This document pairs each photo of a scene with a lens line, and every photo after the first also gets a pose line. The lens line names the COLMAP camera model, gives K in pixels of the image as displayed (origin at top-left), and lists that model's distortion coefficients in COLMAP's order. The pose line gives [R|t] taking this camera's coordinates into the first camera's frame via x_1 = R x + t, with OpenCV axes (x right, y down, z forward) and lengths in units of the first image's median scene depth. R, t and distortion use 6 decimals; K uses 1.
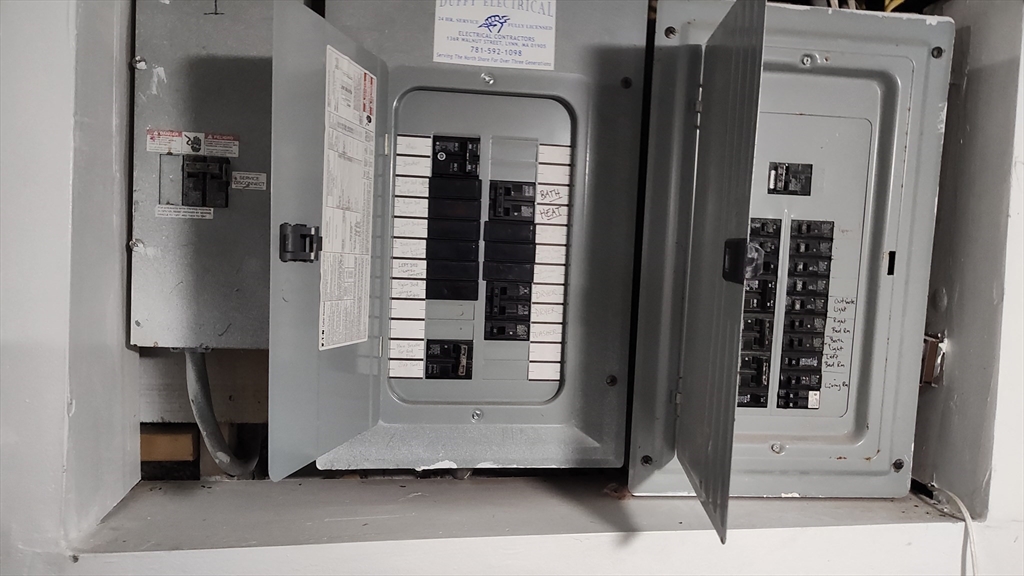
lens RADIAL K [[703.9, 0, 514.4], [0, 703.9, 293.4], [0, 0, 1]] dist [0.024271, -0.043117]
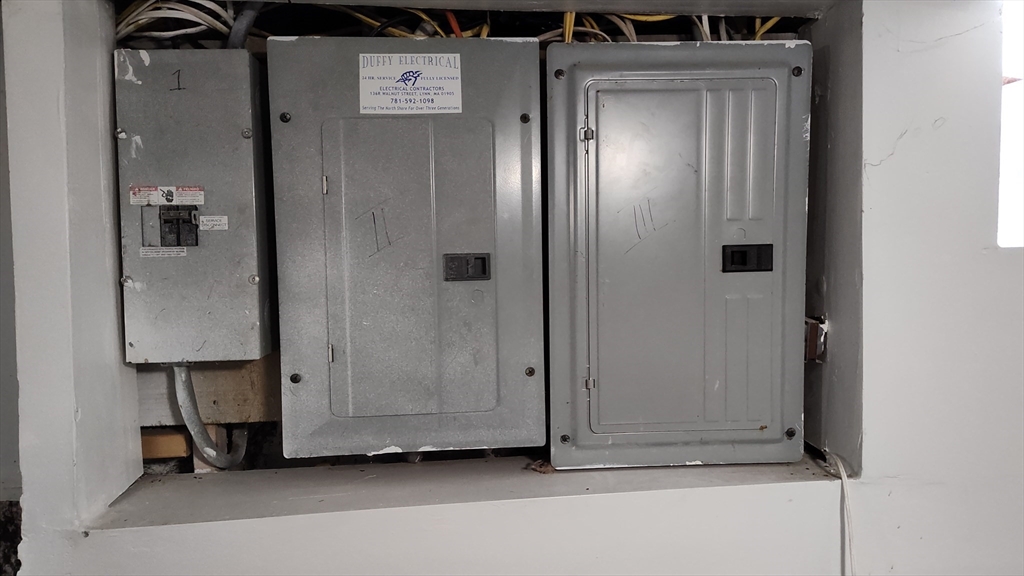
lens RADIAL K [[703.9, 0, 502.3], [0, 703.9, 285.5], [0, 0, 1]] dist [0.024271, -0.043117]
pose [[0.996940, -0.057109, -0.053383, 0.169111], [0.056706, 0.998350, -0.009020, -0.011564], [0.053810, 0.005965, 0.998533, -0.178566]]
